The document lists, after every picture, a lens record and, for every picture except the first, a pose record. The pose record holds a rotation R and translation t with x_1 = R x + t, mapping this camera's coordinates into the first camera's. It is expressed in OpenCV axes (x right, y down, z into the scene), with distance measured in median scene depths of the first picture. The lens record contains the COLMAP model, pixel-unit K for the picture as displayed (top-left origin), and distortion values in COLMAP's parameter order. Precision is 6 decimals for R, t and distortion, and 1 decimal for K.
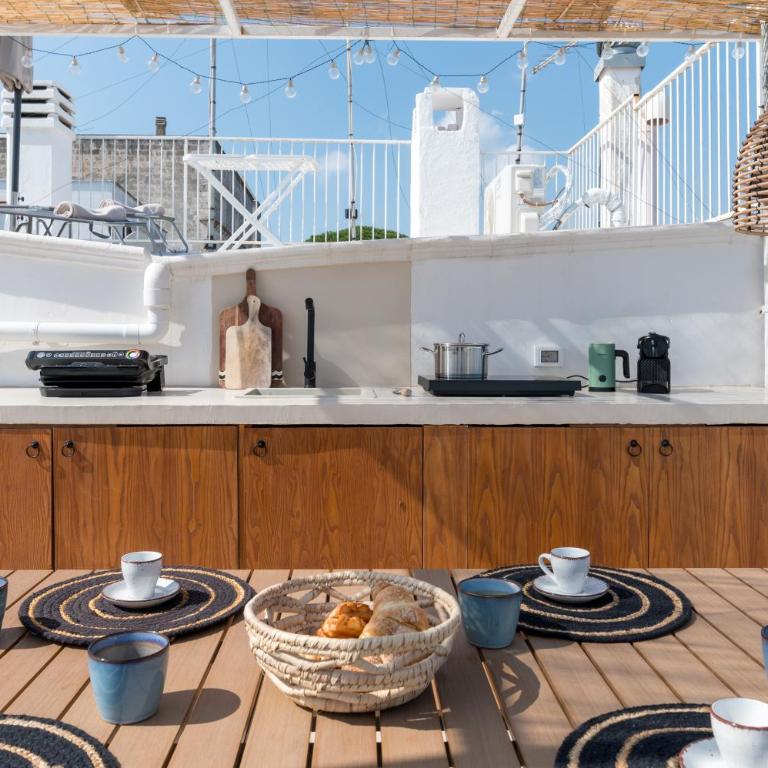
lens RADIAL K [[749.1, 0, 387.4], [0, 749.1, 378.5], [0, 0, 1]] dist [0.007096, 0.000000]
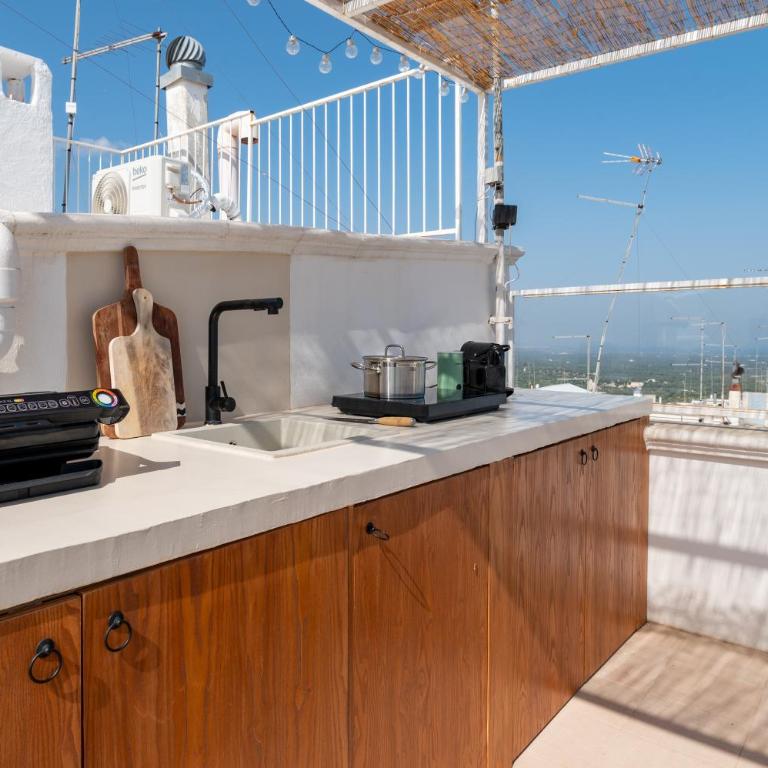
lens RADIAL K [[652.5, 0, 384.2], [0, 652.5, 375.6], [0, 0, 1]] dist [0.015236, -0.008935]
pose [[0.736563, -0.038670, 0.675263, -0.480250], [0.031597, 0.999242, 0.022758, -0.049863], [-0.675631, 0.004574, 0.737226, 0.525744]]
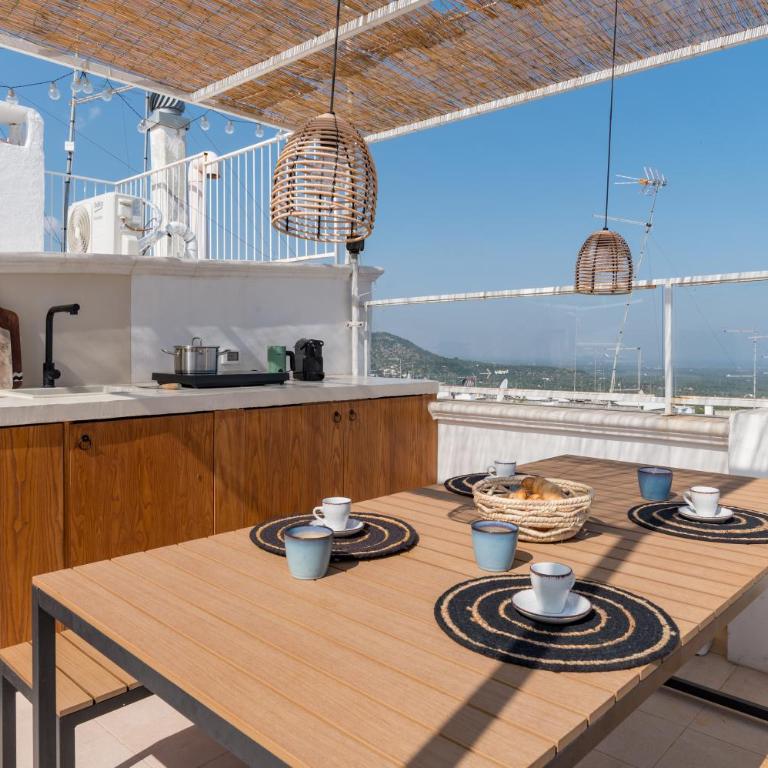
lens RADIAL K [[603.6, 0, 391.1], [0, 603.6, 371.1], [0, 0, 1]] dist [0.032831, -0.015695]
pose [[0.742671, -0.026789, 0.669121, -0.385774], [0.031282, 0.999497, 0.005295, -0.000207], [-0.668926, 0.016999, 0.743135, 0.042223]]
